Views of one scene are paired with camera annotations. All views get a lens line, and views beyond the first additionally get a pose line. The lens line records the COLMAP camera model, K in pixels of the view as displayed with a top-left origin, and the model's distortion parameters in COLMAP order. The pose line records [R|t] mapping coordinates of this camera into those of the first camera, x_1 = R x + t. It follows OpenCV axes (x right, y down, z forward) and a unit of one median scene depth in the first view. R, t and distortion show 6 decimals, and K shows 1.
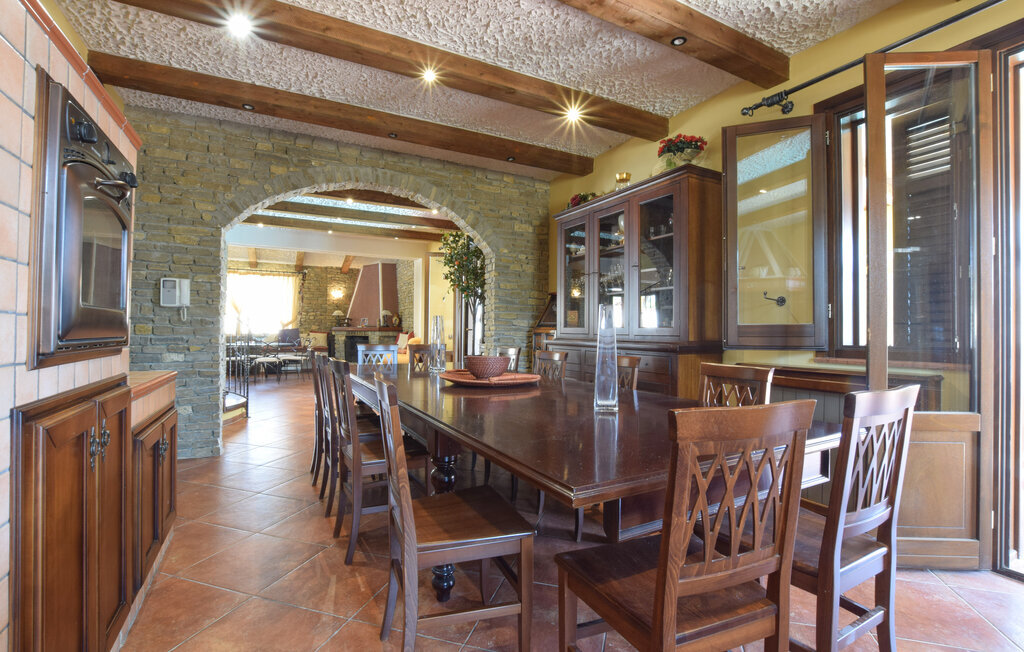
lens RADIAL K [[465.2, 0, 505.3], [0, 465.2, 325.6], [0, 0, 1]] dist [-0.034122, 0.001865]
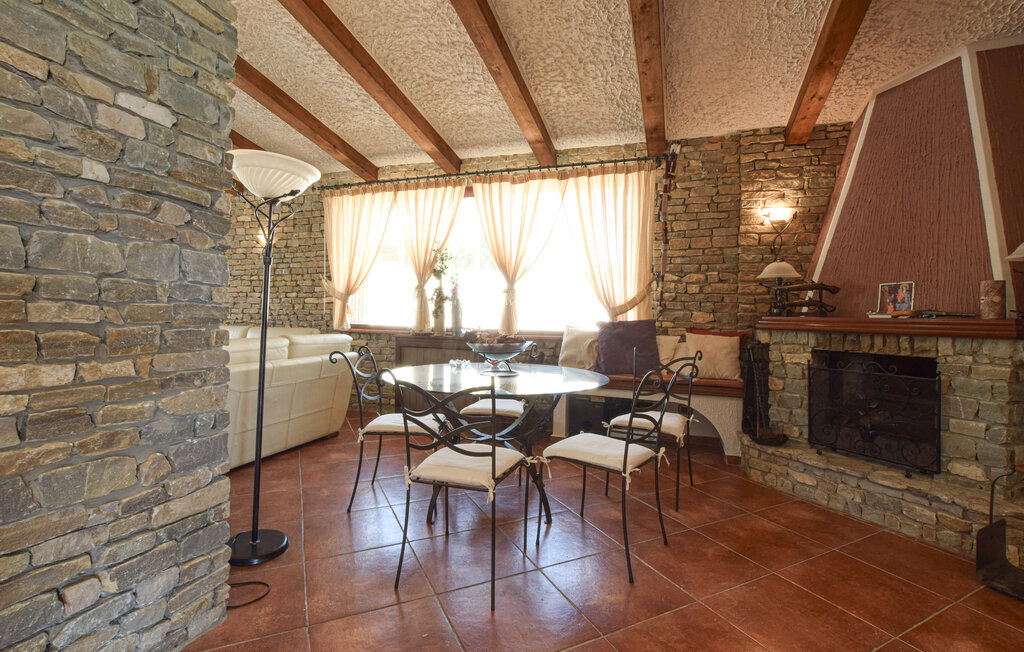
lens RADIAL K [[465.2, 0, 509.3], [0, 465.2, 316.7], [0, 0, 1]] dist [-0.034122, 0.001865]
pose [[0.687643, 0.006356, -0.726021, -0.533449], [-0.011971, 0.999925, -0.002584, 0.012198], [0.725950, 0.010468, 0.687668, 1.347335]]
